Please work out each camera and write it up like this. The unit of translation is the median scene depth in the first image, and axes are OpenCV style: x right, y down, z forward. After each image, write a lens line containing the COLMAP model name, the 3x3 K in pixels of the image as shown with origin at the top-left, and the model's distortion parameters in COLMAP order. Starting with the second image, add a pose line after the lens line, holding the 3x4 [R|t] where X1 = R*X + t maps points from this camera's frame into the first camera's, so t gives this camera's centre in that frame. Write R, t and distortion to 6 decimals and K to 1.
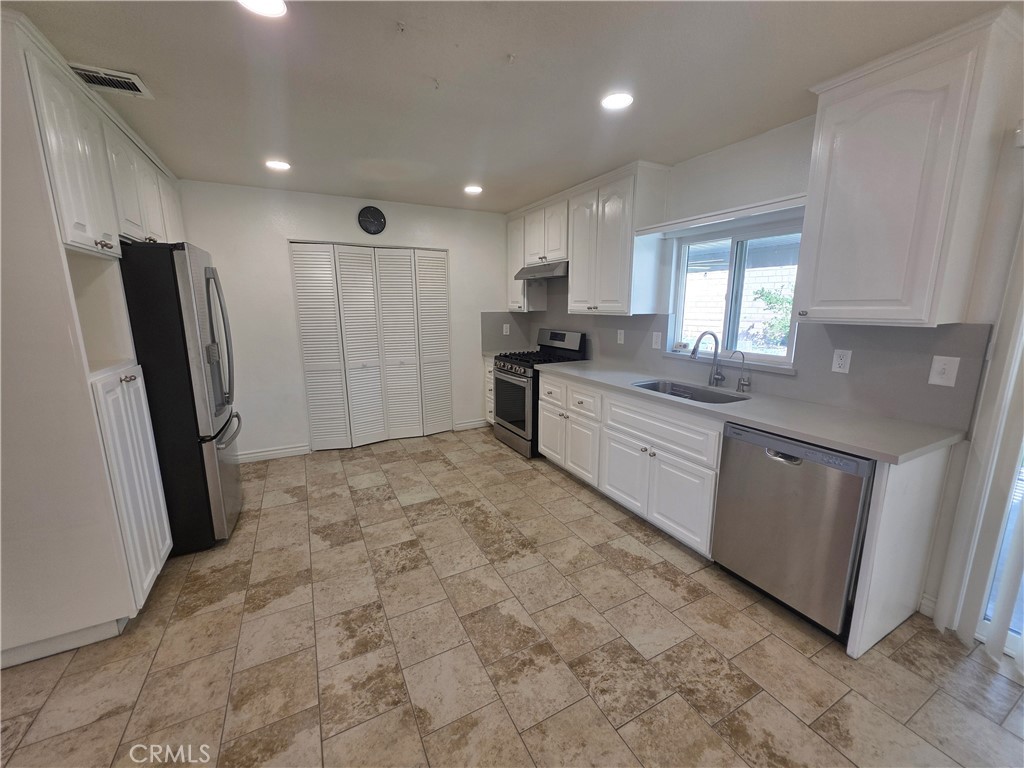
lens RADIAL K [[409.2, 0, 515.6], [0, 409.2, 383.3], [0, 0, 1]] dist [0.002111, 0.000046]
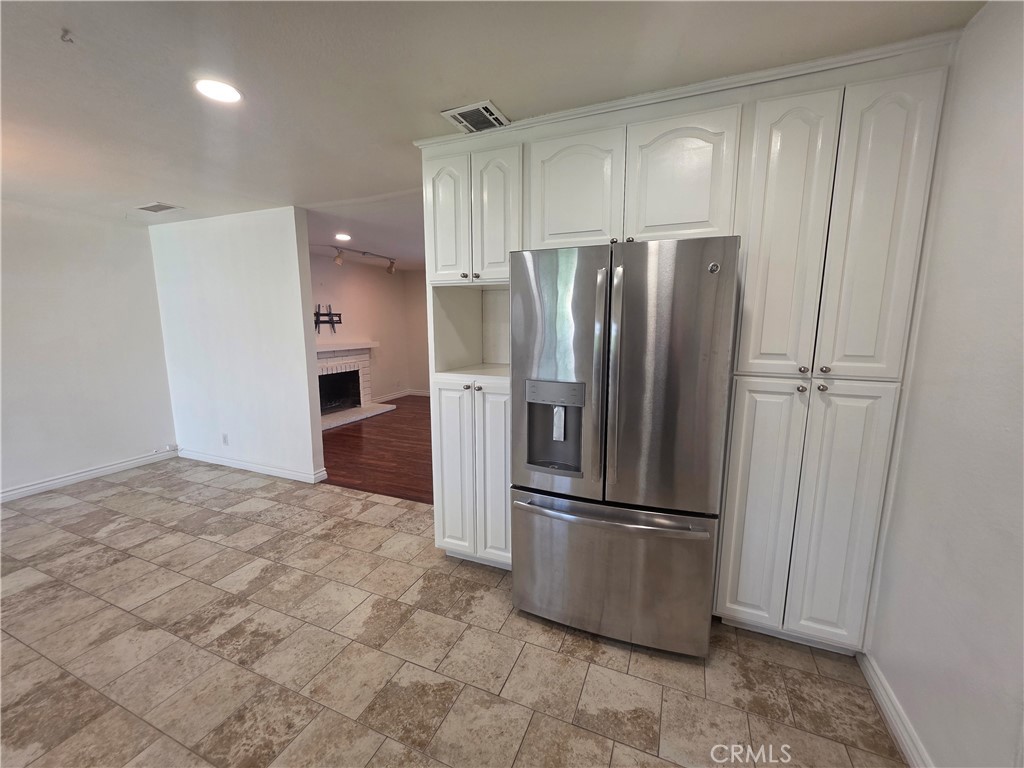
lens RADIAL K [[409.2, 0, 515.6], [0, 409.2, 383.3], [0, 0, 1]] dist [0.002111, 0.000046]
pose [[-0.771542, 0.099978, -0.628273, -0.181116], [-0.120114, 0.946919, 0.298189, -0.230704], [0.624736, 0.305530, -0.718580, 1.140324]]
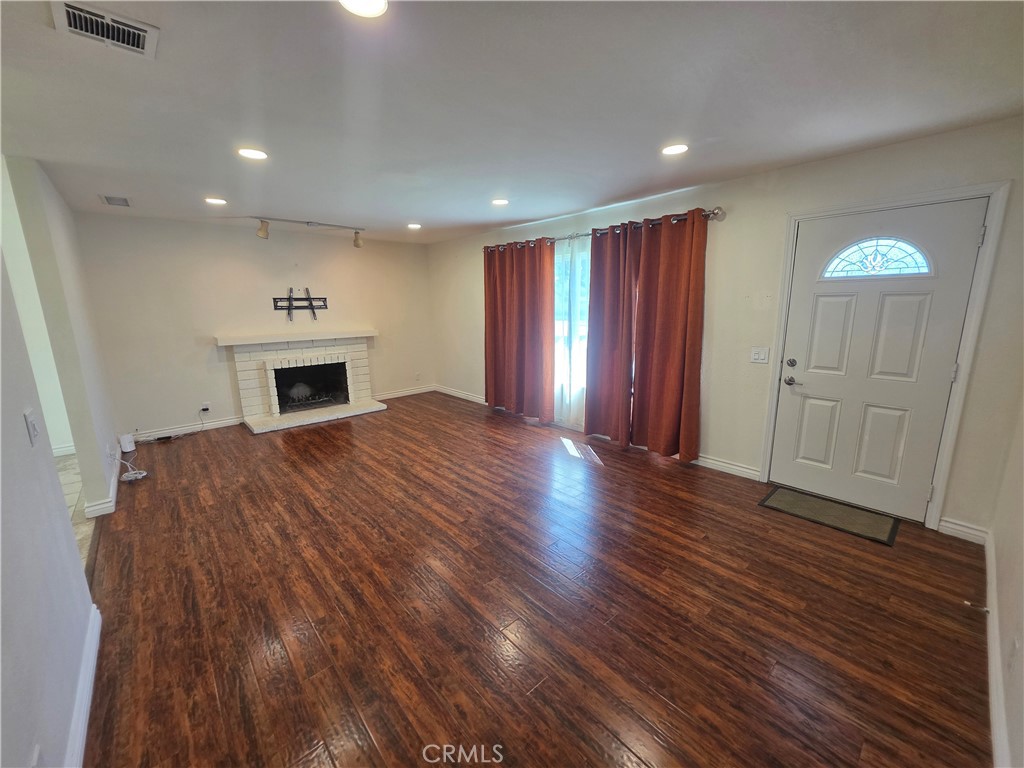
lens RADIAL K [[409.2, 0, 515.6], [0, 409.2, 383.3], [0, 0, 1]] dist [0.002111, 0.000046]
pose [[-0.969666, 0.065395, -0.235525, -1.180929], [-0.029319, 0.925475, 0.377671, -0.202365], [0.242670, 0.373120, -0.895484, 0.979500]]
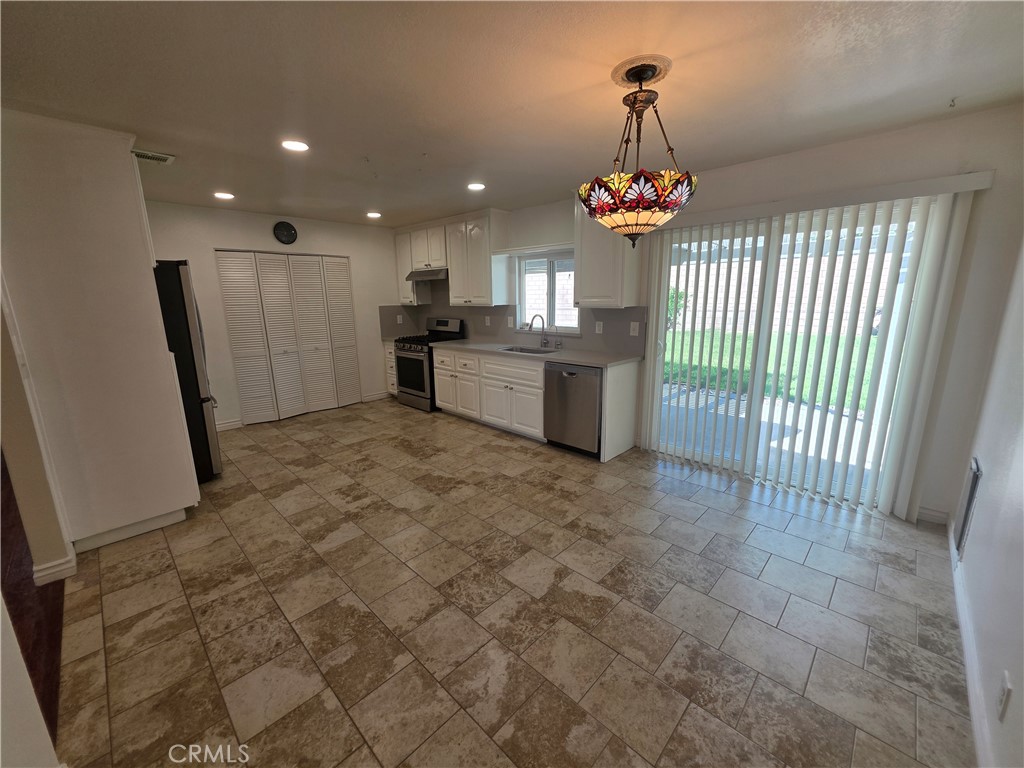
lens RADIAL K [[409.2, 0, 515.6], [0, 409.2, 383.3], [0, 0, 1]] dist [0.002111, 0.000046]
pose [[0.949092, -0.075474, 0.305825, -0.127516], [0.070479, 0.997138, 0.027359, 0.085309], [-0.307014, -0.004412, 0.951695, -0.481025]]
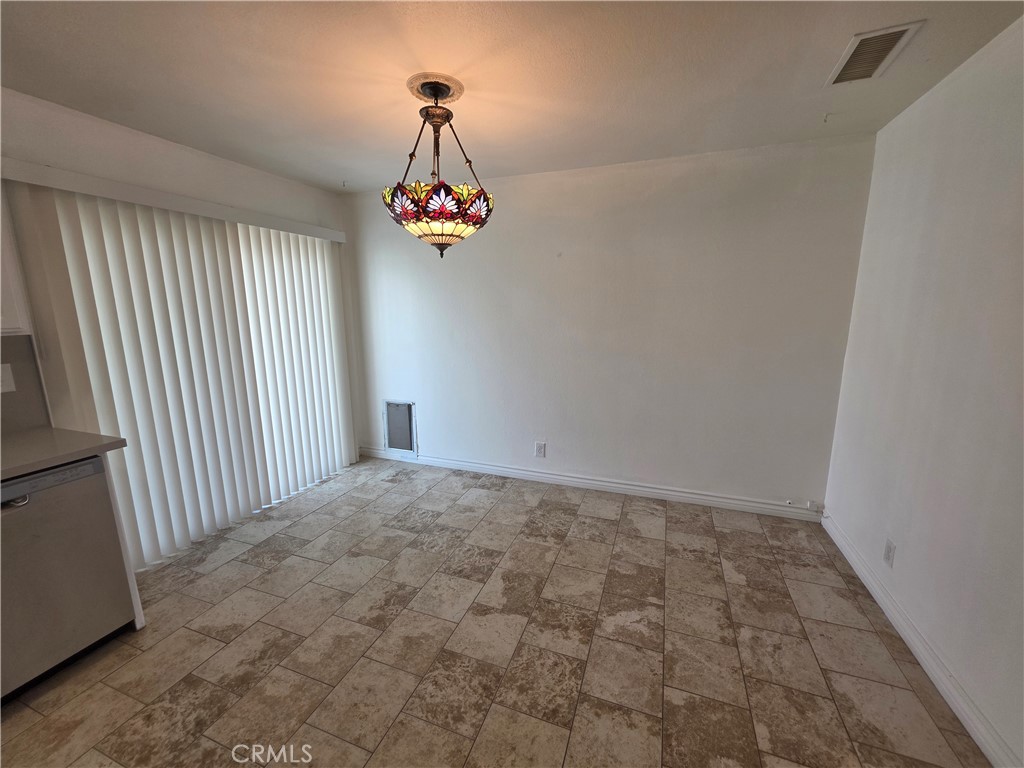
lens RADIAL K [[409.2, 0, 515.6], [0, 409.2, 383.3], [0, 0, 1]] dist [0.002111, 0.000046]
pose [[-0.667182, -0.130642, 0.733349, -0.312418], [0.152167, 0.939836, 0.305864, -0.076387], [-0.729187, 0.315659, -0.607162, 0.386071]]
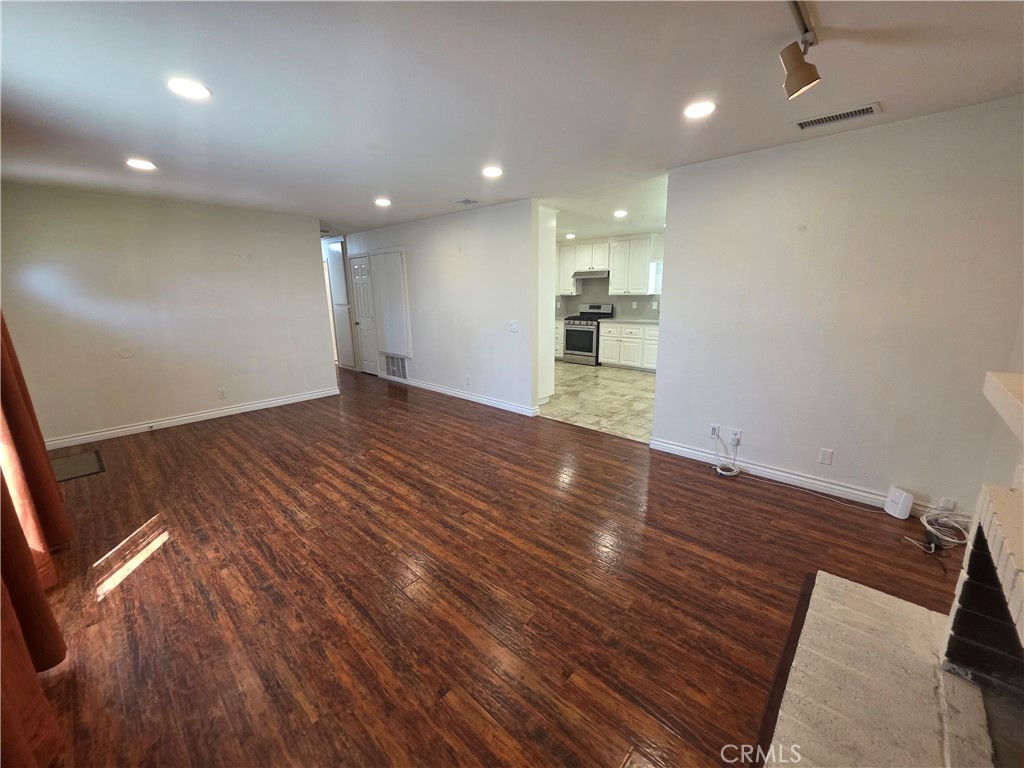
lens RADIAL K [[409.2, 0, 515.6], [0, 409.2, 383.3], [0, 0, 1]] dist [0.002111, 0.000046]
pose [[0.942597, -0.080598, 0.324061, -1.231861], [0.071985, 0.996662, 0.038500, 0.197380], [-0.326082, -0.012962, 0.945253, -0.999146]]
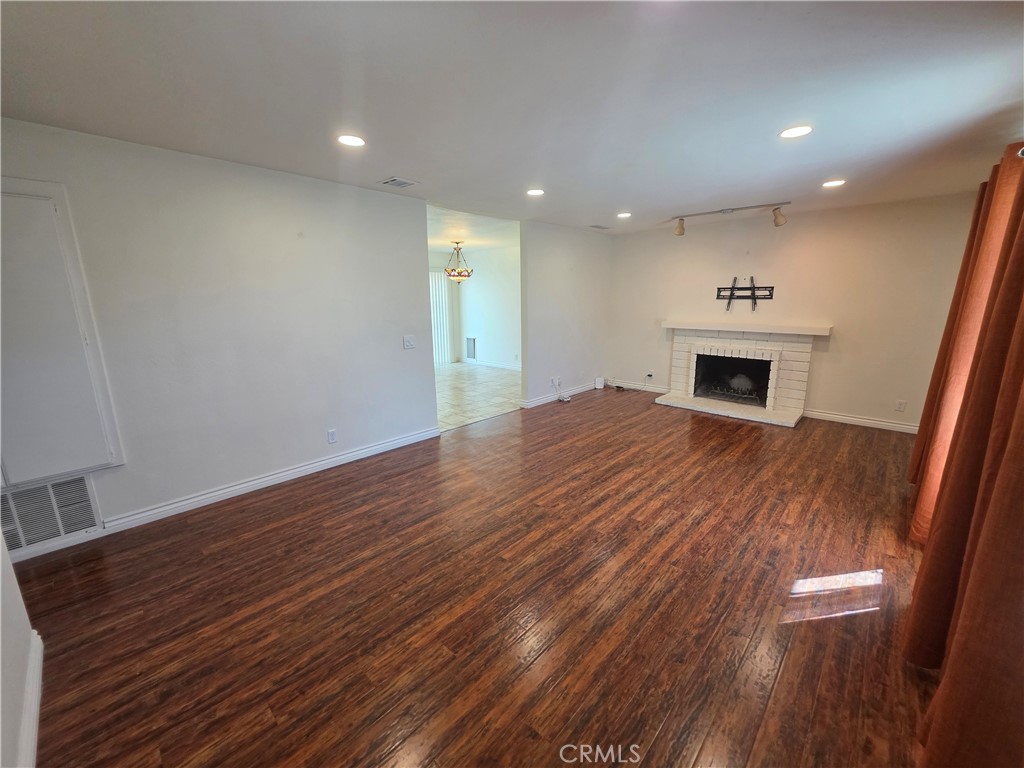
lens RADIAL K [[409.2, 0, 515.6], [0, 409.2, 383.3], [0, 0, 1]] dist [0.002111, 0.000046]
pose [[-0.325088, -0.190639, 0.926269, -2.049028], [0.192412, 0.945648, 0.262158, -0.103589], [-0.925902, 0.263450, -0.270738, 0.497854]]
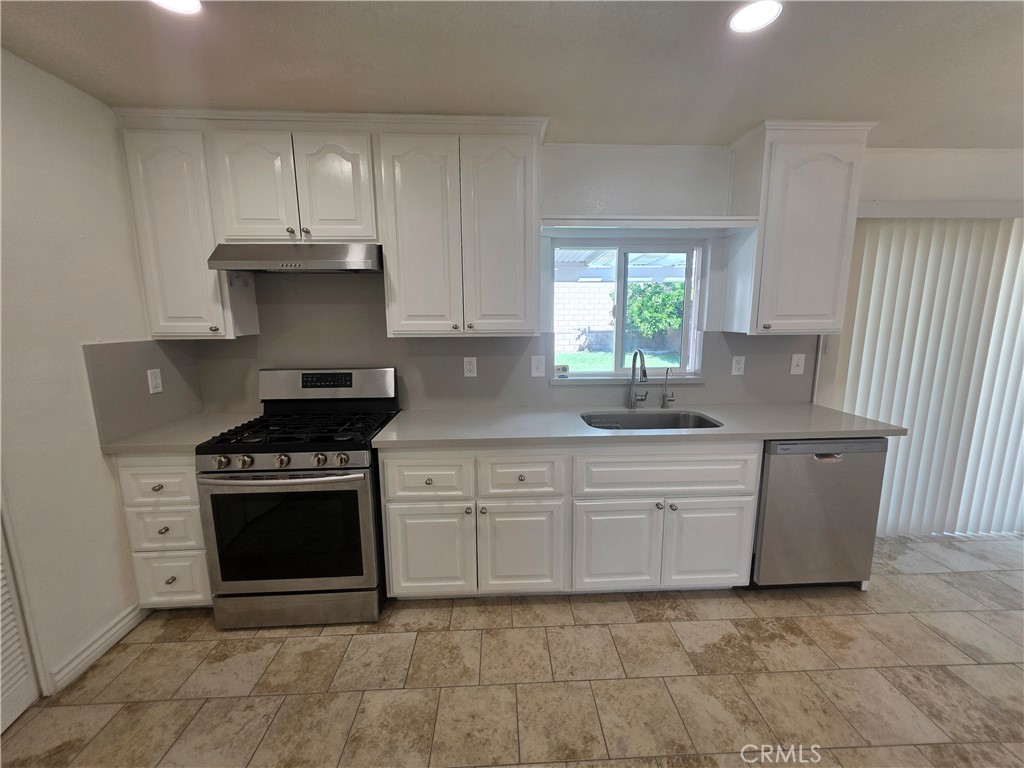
lens RADIAL K [[409.2, 0, 515.6], [0, 409.2, 383.3], [0, 0, 1]] dist [0.002111, 0.000046]
pose [[0.426128, -0.147364, 0.892580, -0.370044], [0.178747, 0.980908, 0.076611, -0.140168], [-0.886828, 0.126900, 0.444333, 0.698734]]
